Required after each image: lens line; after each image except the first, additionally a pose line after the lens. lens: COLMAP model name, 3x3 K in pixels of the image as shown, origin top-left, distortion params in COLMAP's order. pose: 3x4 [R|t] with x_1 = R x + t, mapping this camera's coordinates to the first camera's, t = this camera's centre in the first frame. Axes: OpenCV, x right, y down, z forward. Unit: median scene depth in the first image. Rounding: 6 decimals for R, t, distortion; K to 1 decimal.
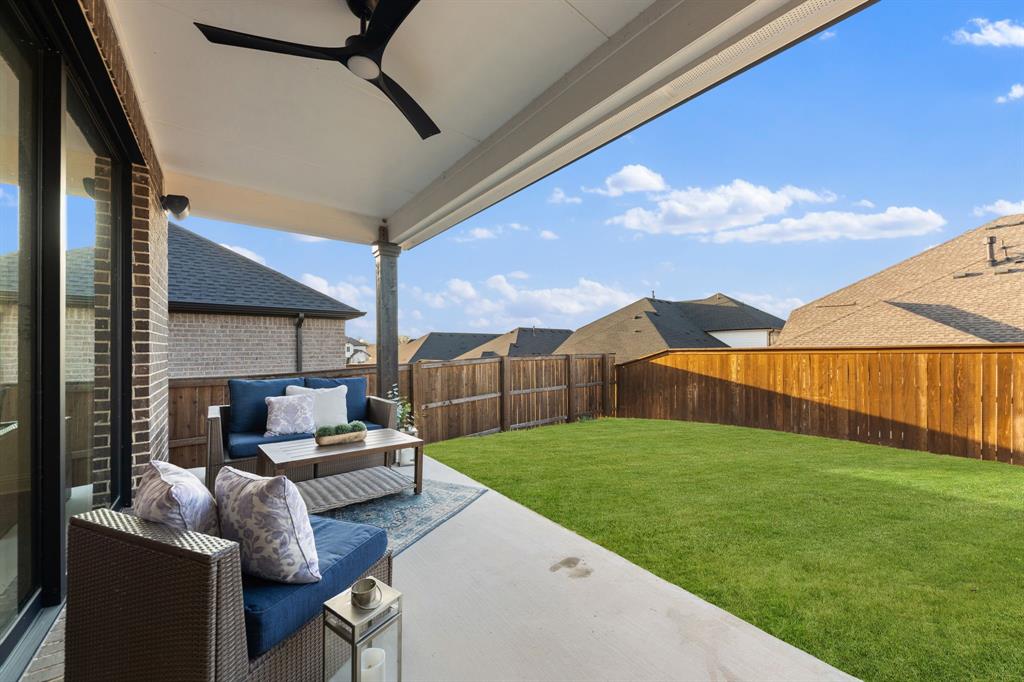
lens RADIAL K [[358.8, 0, 512.8], [0, 358.8, 350.8], [0, 0, 1]] dist [-0.002543, -0.001038]
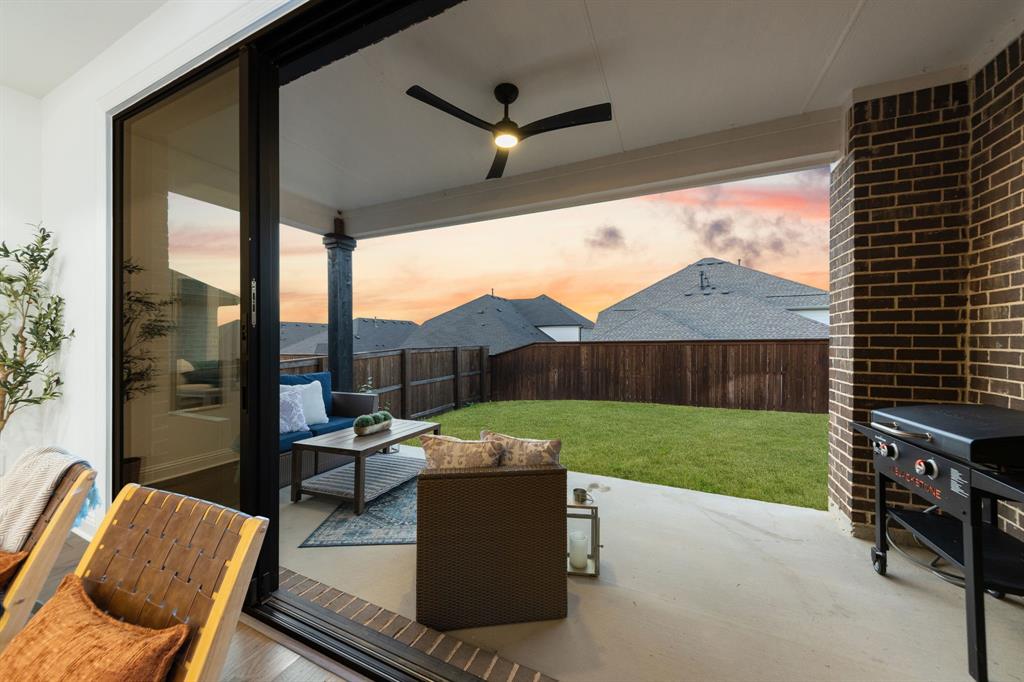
lens RADIAL K [[358.8, 0, 507.4], [0, 358.8, 340.7], [0, 0, 1]] dist [-0.002543, -0.001038]
pose [[0.892115, 0.002830, 0.451800, -0.389930], [-0.001252, 0.999992, -0.003792, -0.007548], [-0.451808, 0.002817, 0.892111, -0.085563]]
